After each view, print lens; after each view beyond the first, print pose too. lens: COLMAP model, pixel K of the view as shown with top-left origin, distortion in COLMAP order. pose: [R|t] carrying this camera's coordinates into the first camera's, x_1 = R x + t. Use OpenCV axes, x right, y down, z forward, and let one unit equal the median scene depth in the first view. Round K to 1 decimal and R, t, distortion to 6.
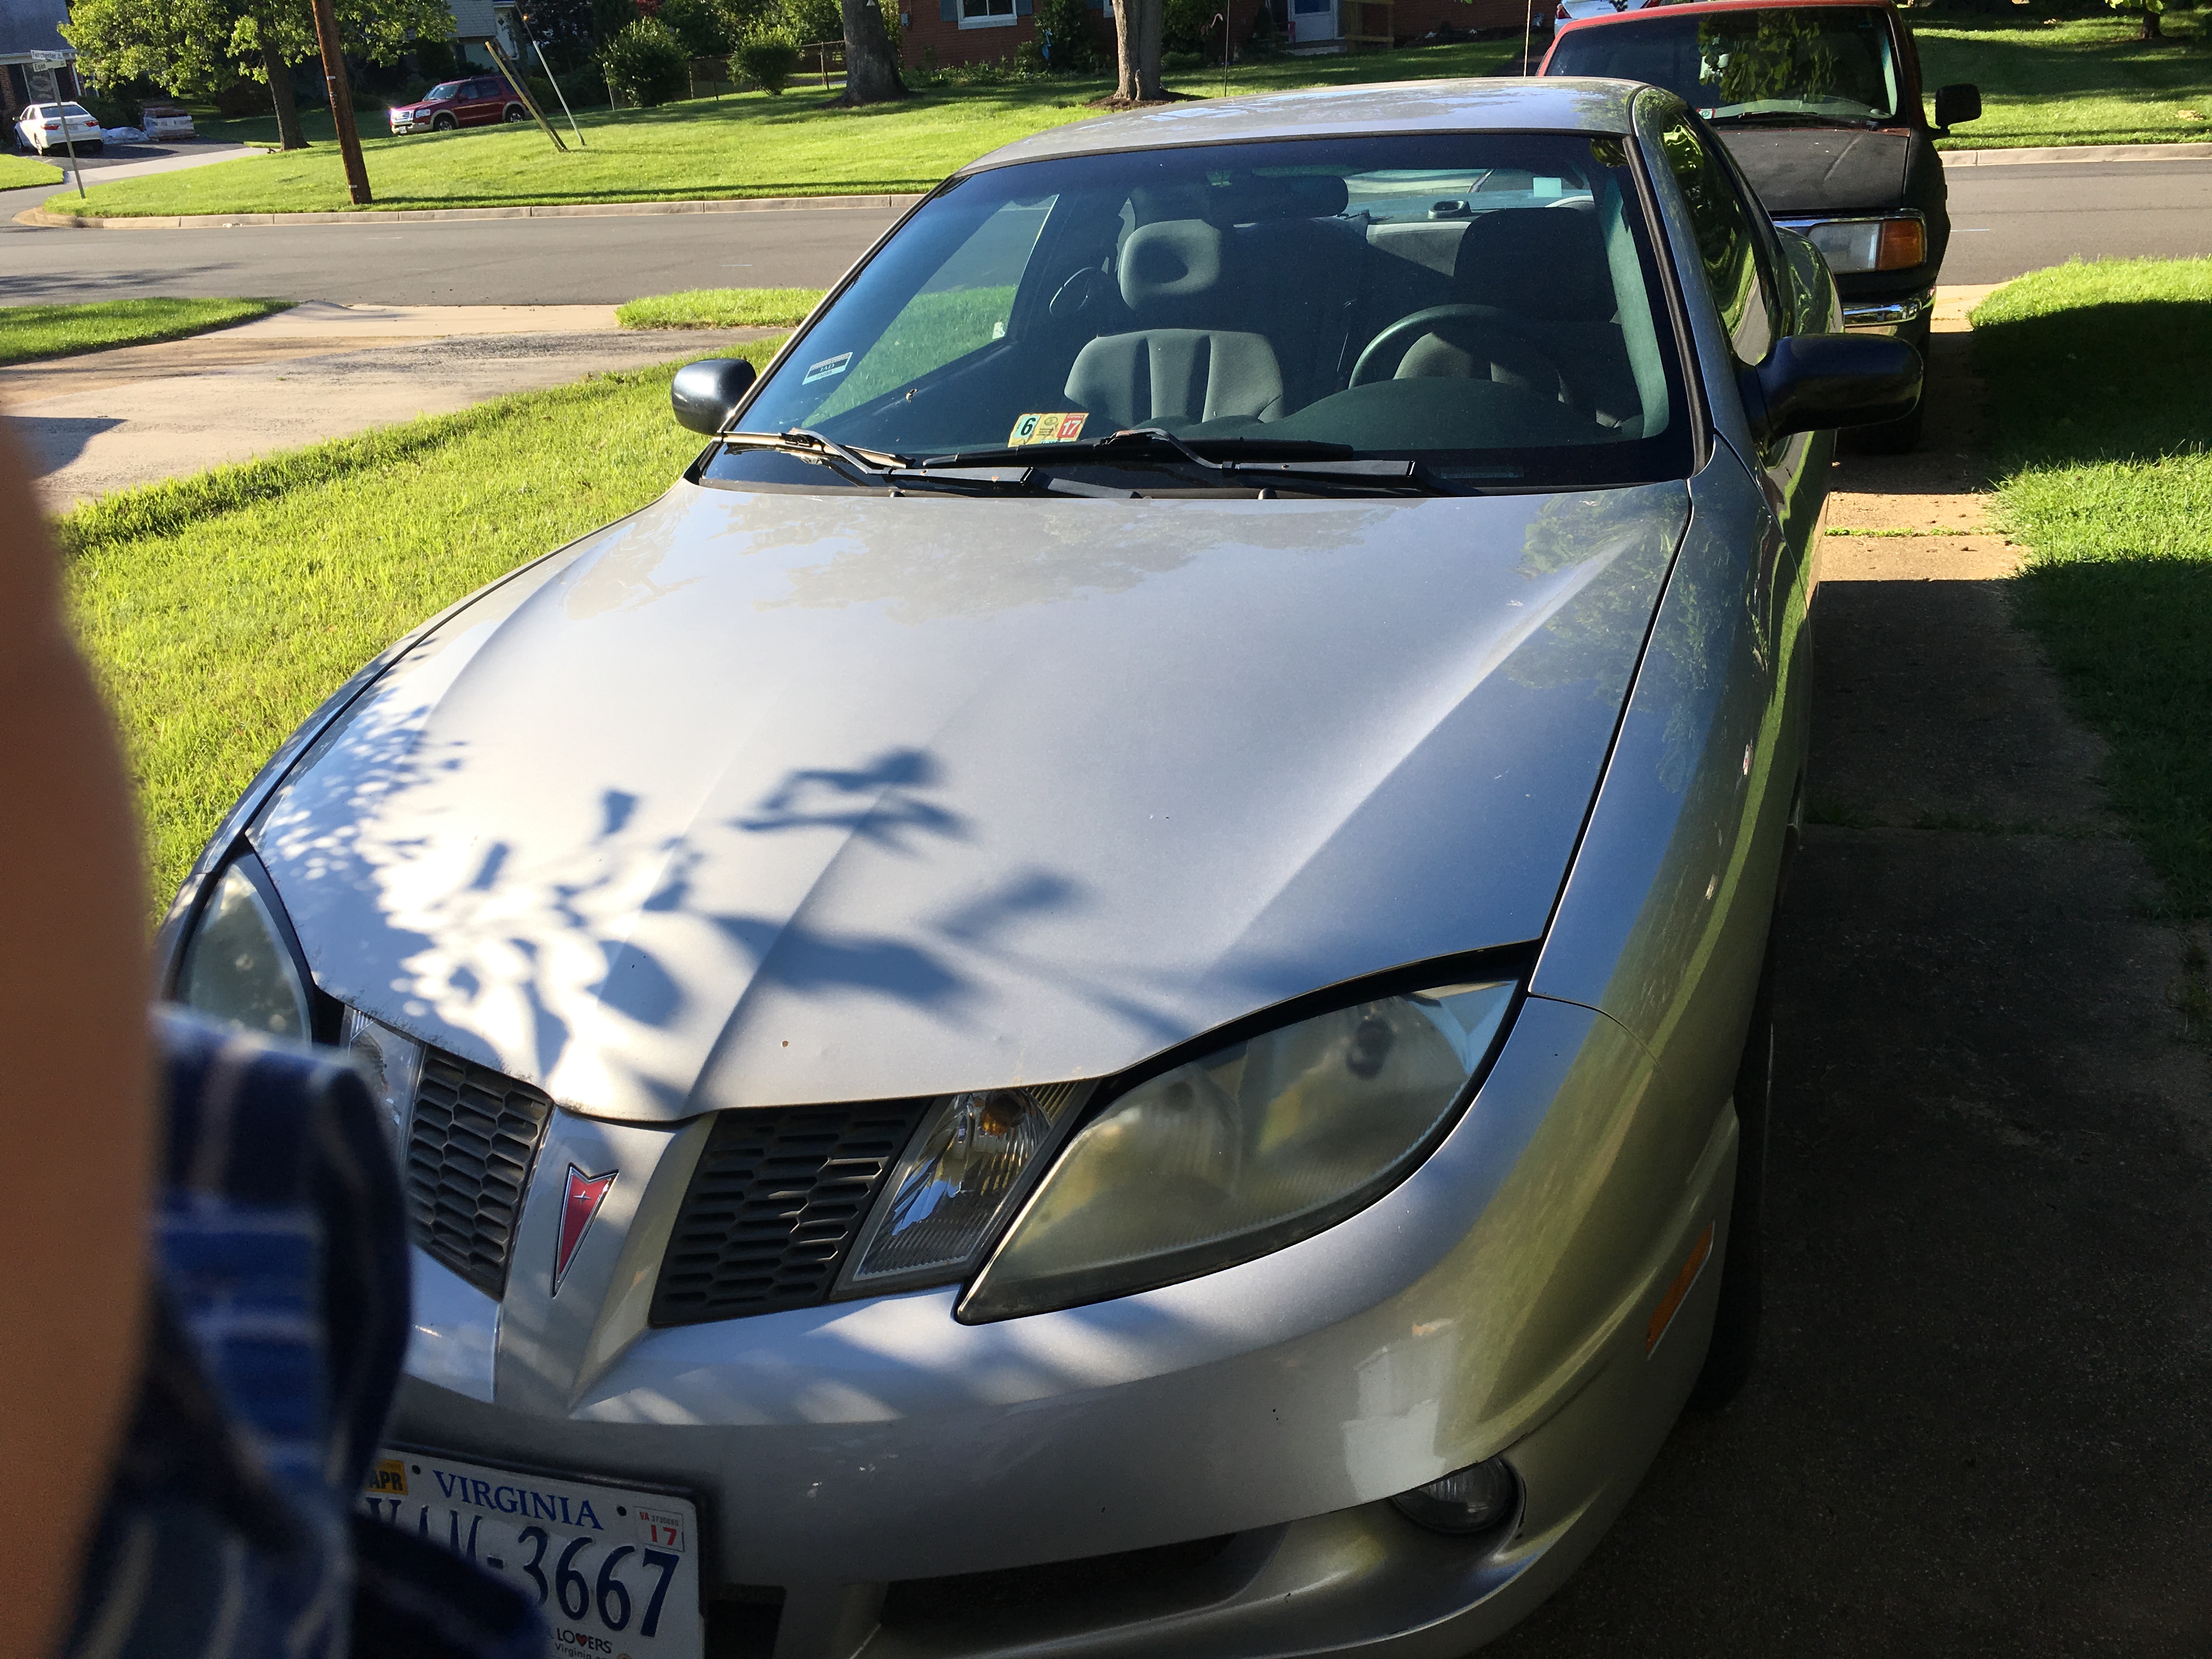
lens RADIAL K [[1883.6, 0, 1104.3], [0, 1883.6, 833.6], [0, 0, 1]] dist [0.014599, -0.001988]
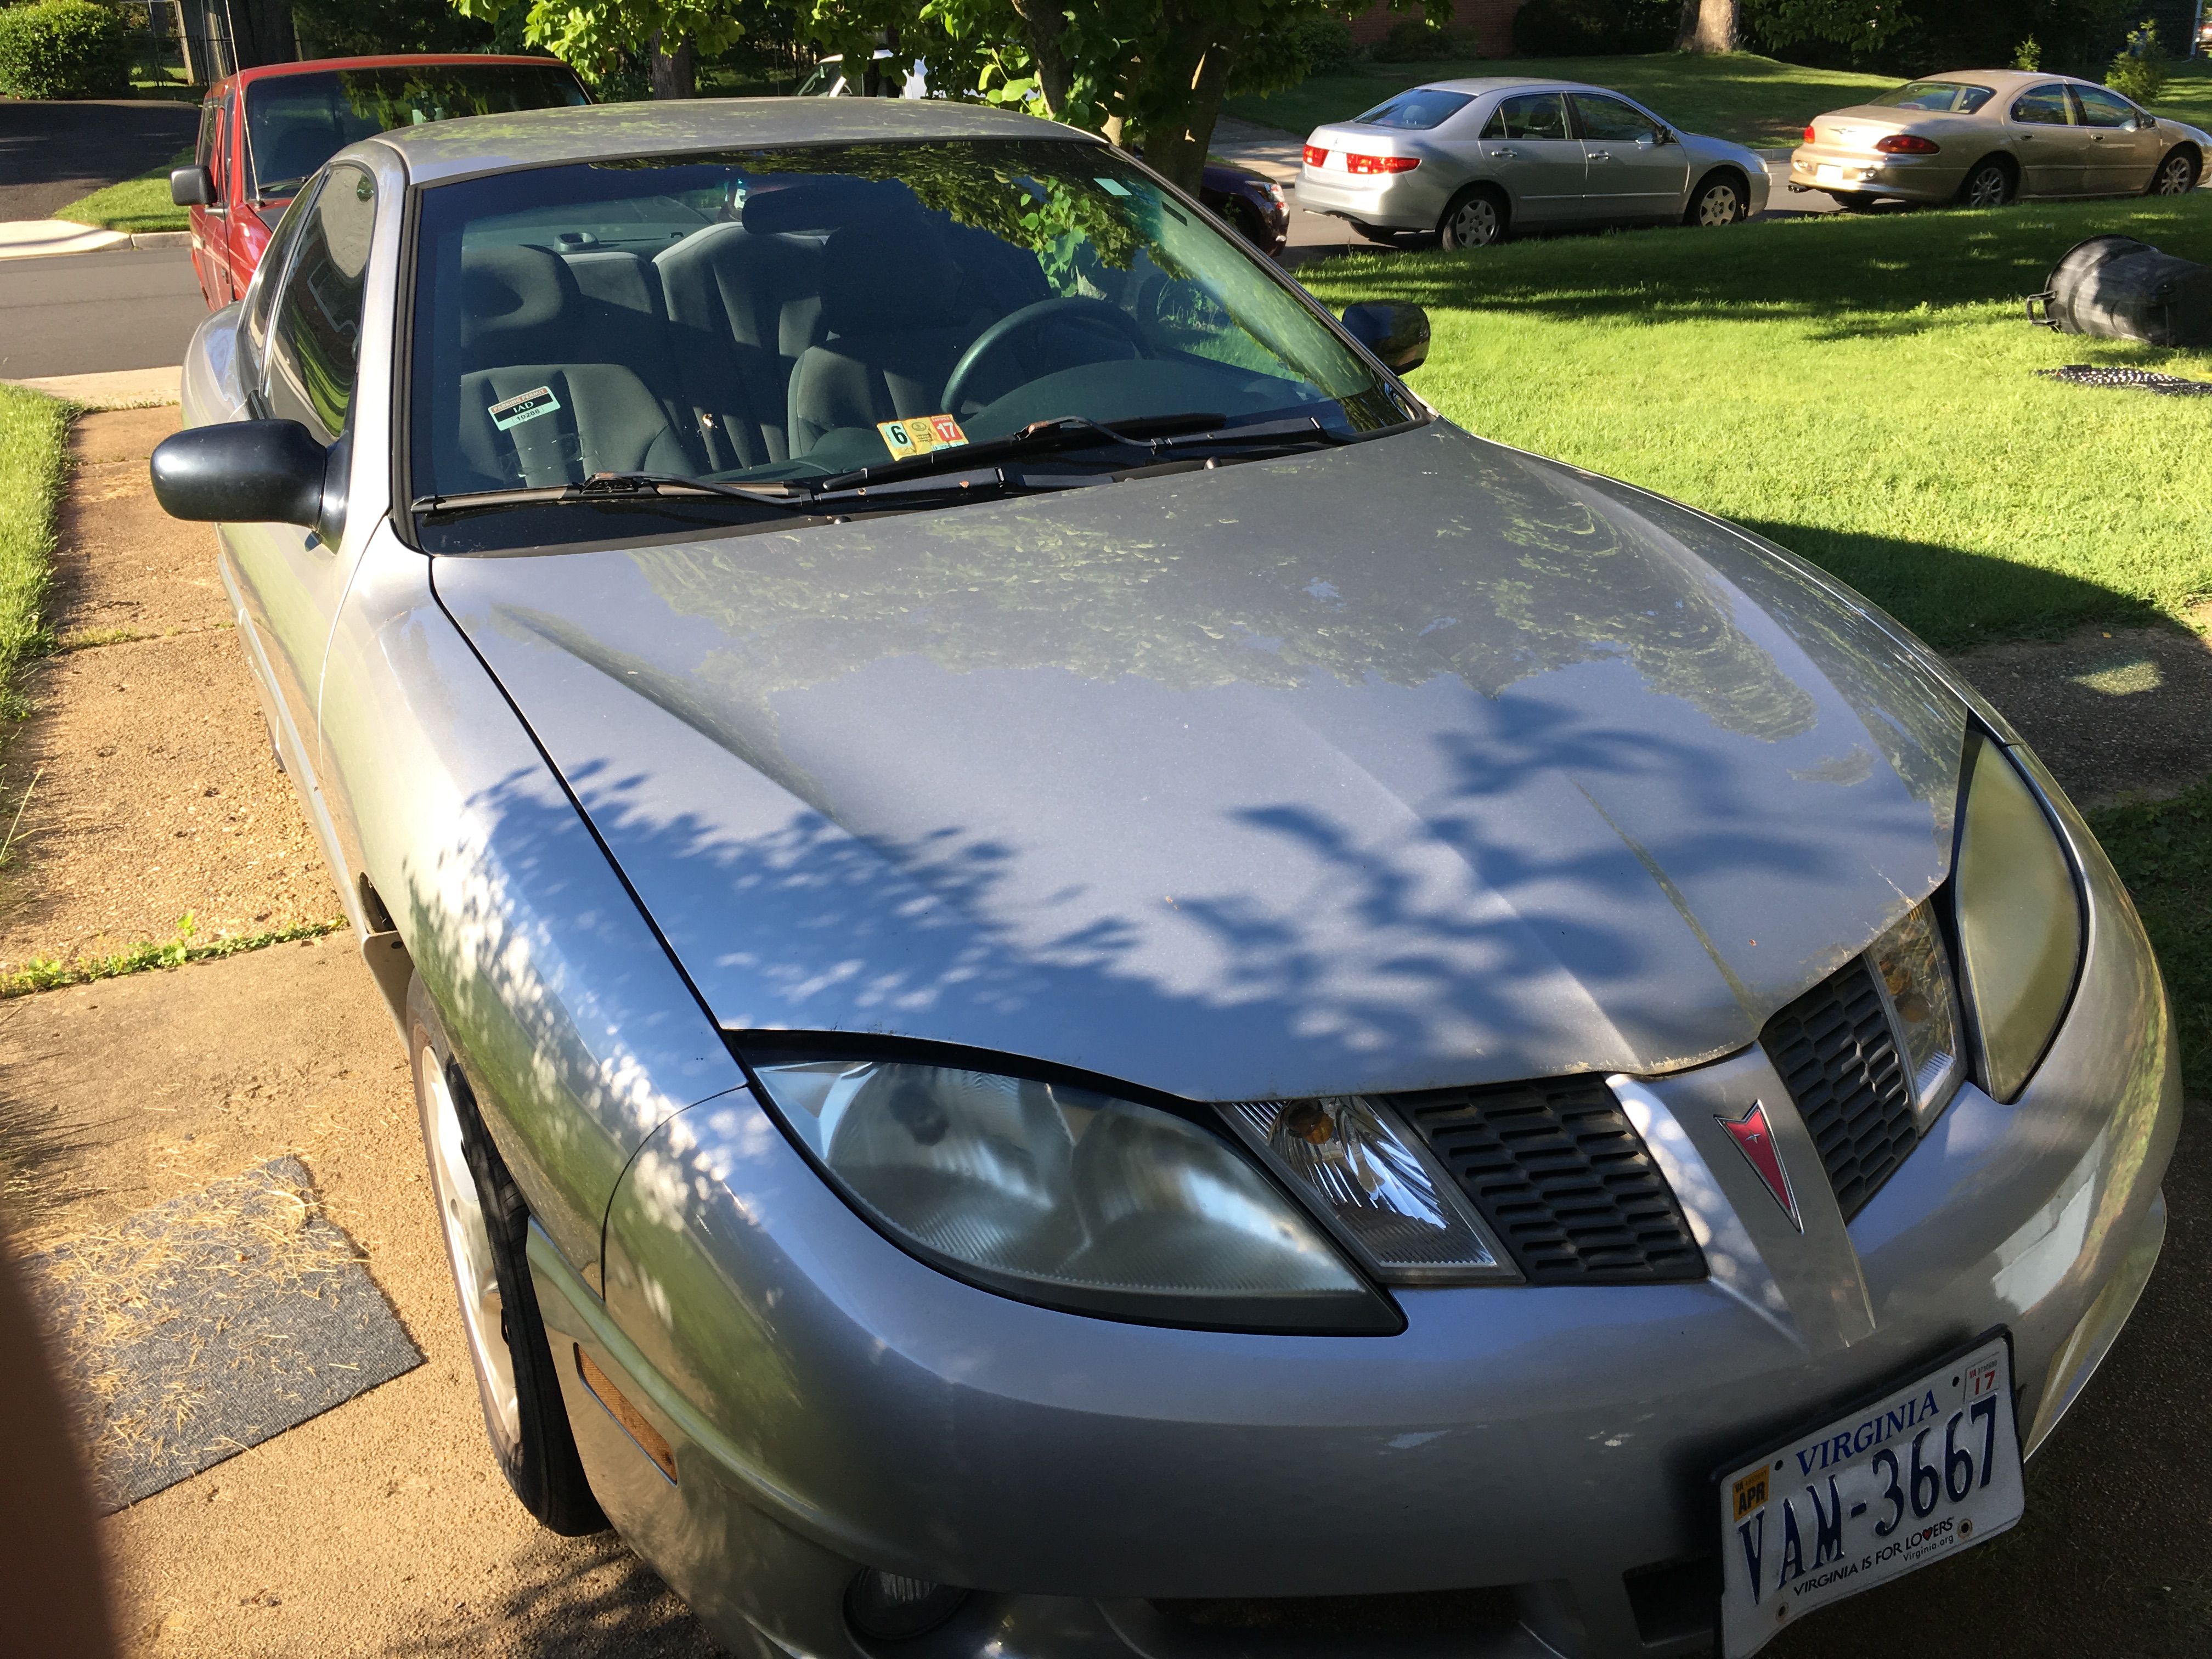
lens RADIAL K [[1883.6, 0, 1104.1], [0, 1883.6, 825.7], [0, 0, 1]] dist [0.014599, -0.001988]
pose [[0.688679, -0.237844, 0.684947, -0.913771], [0.264382, 0.962002, 0.068227, -0.094555], [-0.675147, 0.134101, 0.725392, 0.397842]]
